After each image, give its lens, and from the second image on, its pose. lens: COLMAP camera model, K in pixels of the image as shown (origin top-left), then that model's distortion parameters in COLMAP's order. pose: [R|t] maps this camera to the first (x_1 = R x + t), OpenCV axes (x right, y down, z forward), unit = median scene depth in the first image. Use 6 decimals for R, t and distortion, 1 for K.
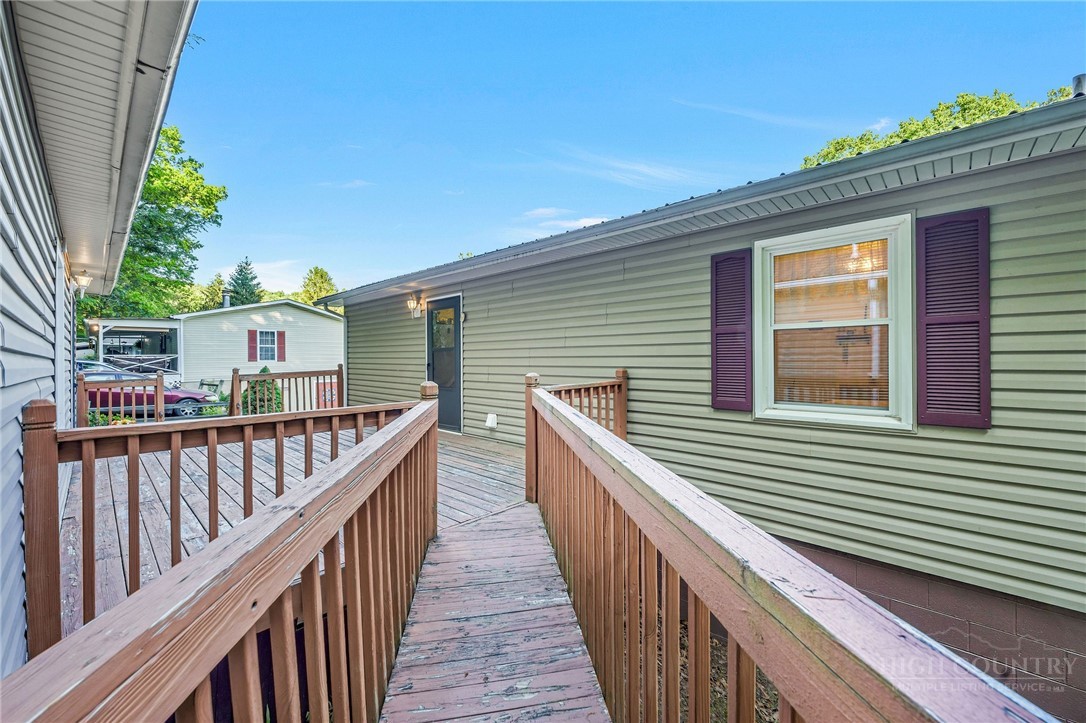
lens RADIAL K [[435.3, 0, 543.1], [0, 435.3, 361.7], [0, 0, 1]] dist [-0.000564, -0.000024]
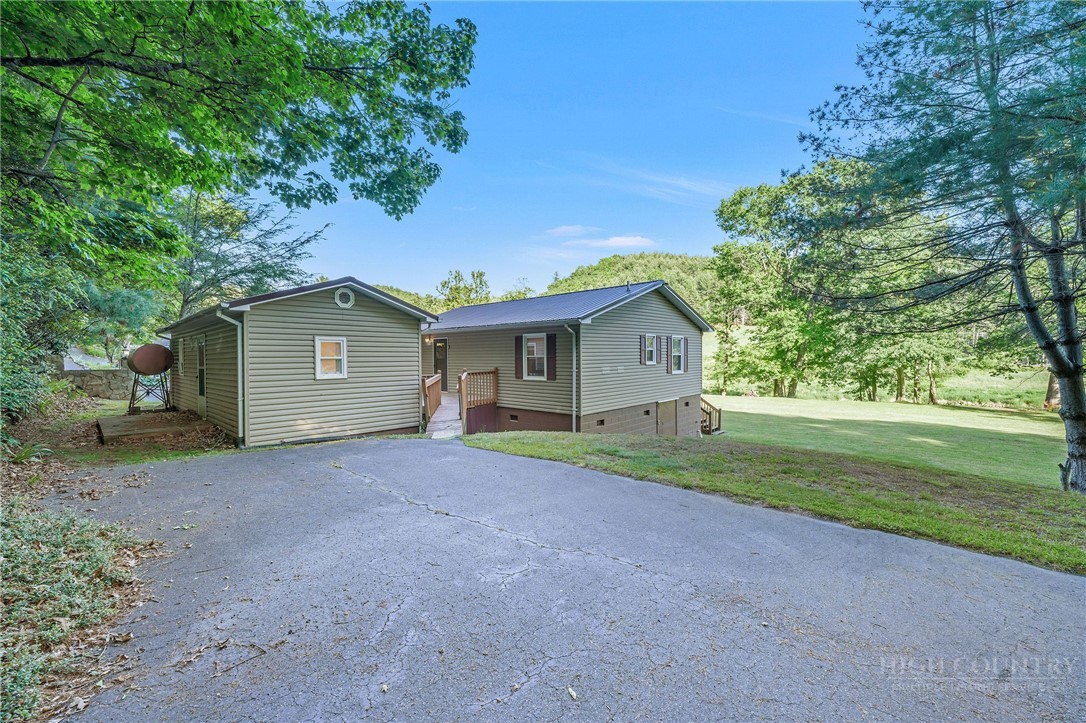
lens RADIAL K [[435.3, 0, 541.3], [0, 435.3, 362.6], [0, 0, 1]] dist [-0.000564, -0.000024]
pose [[0.999788, -0.000221, 0.020569, 0.061971], [0.000050, 0.999965, 0.008313, -0.005997], [-0.020570, -0.008311, 0.999754, -0.312542]]
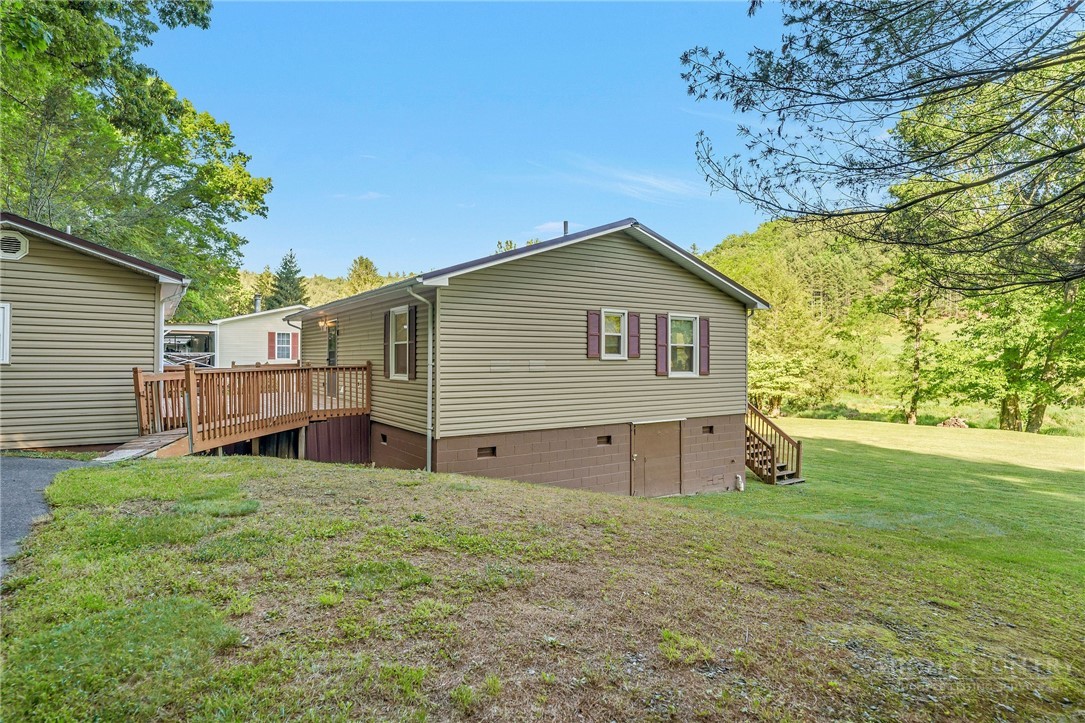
lens RADIAL K [[586.1, 0, 534.9], [0, 586.1, 357.1], [0, 0, 1]] dist [-0.001513, -0.000074]
pose [[0.975739, 0.009101, -0.218746, 0.220612], [-0.012340, 0.999833, -0.013445, 0.003942], [0.218588, 0.015818, 0.975689, -0.227124]]
